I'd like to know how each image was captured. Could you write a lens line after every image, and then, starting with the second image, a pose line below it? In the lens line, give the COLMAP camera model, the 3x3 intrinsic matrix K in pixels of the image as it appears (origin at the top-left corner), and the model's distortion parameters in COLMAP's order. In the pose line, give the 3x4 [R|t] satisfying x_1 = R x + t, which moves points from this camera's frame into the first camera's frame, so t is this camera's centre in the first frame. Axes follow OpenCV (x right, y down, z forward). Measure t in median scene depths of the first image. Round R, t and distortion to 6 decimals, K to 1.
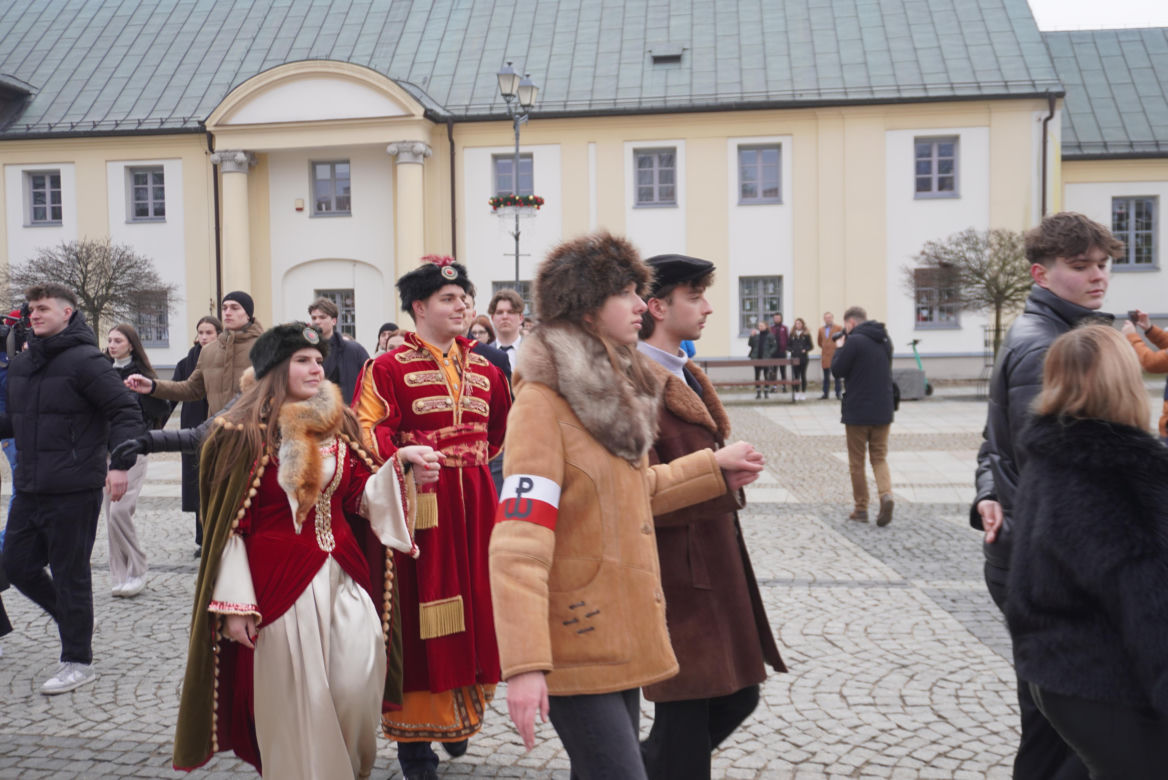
lens RADIAL K [[1209.5, 0, 578.6], [0, 1209.5, 393.5], [0, 0, 1]] dist [0.004528, 0.022318]
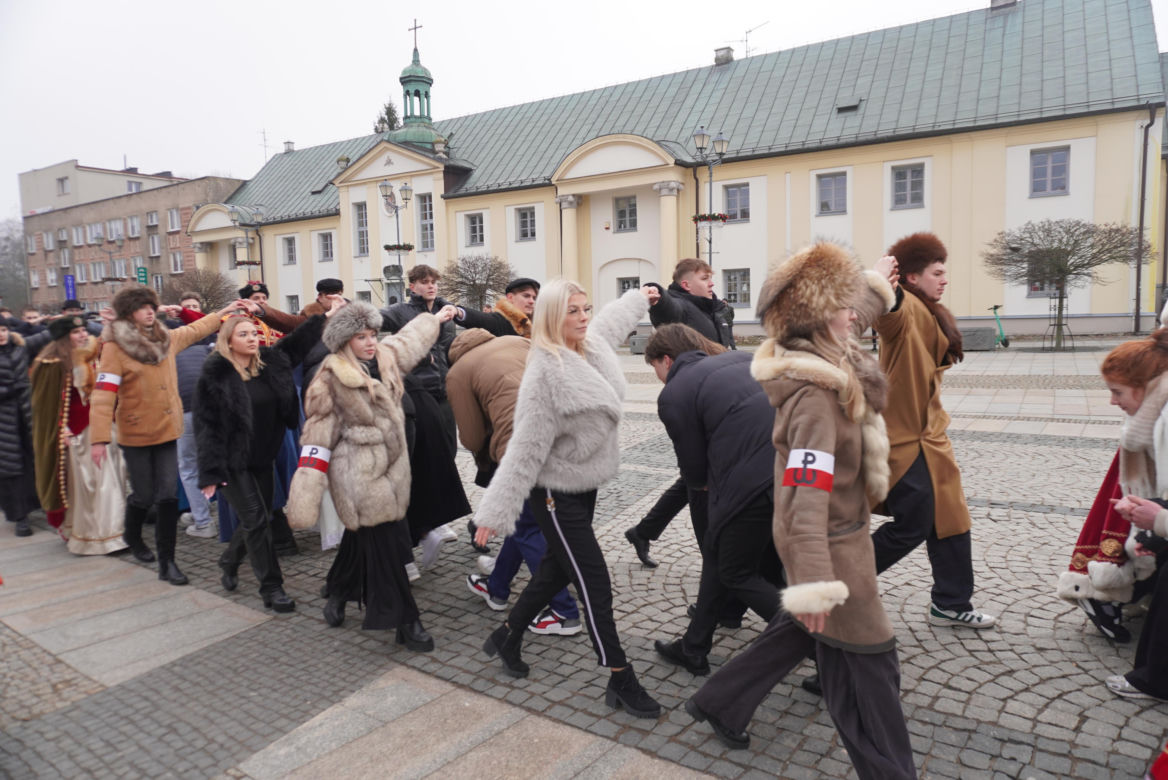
lens RADIAL K [[800.2, 0, 579.6], [0, 800.2, 392.7], [0, 0, 1]] dist [-0.038987, 0.041595]
pose [[0.913088, 0.030643, -0.406609, 0.180977], [-0.005470, 0.998003, 0.062928, -0.000397], [0.407725, -0.055235, 0.911433, 0.001841]]
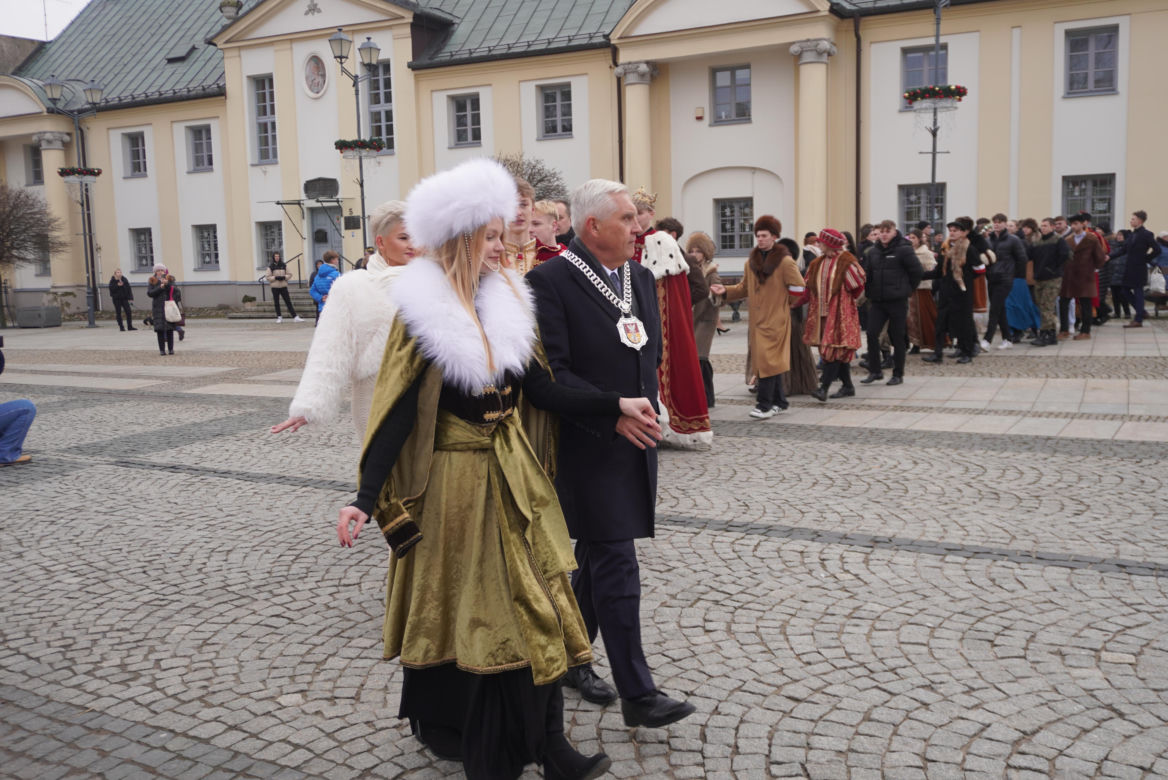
lens RADIAL K [[1120.3, 0, 582.6], [0, 1120.3, 392.2], [0, 0, 1]] dist [-0.012181, 0.009680]
pose [[0.949749, 0.025146, -0.312001, -0.029477], [-0.000620, 0.996917, 0.078459, 0.000644], [0.313012, -0.074323, 0.946837, 0.081681]]
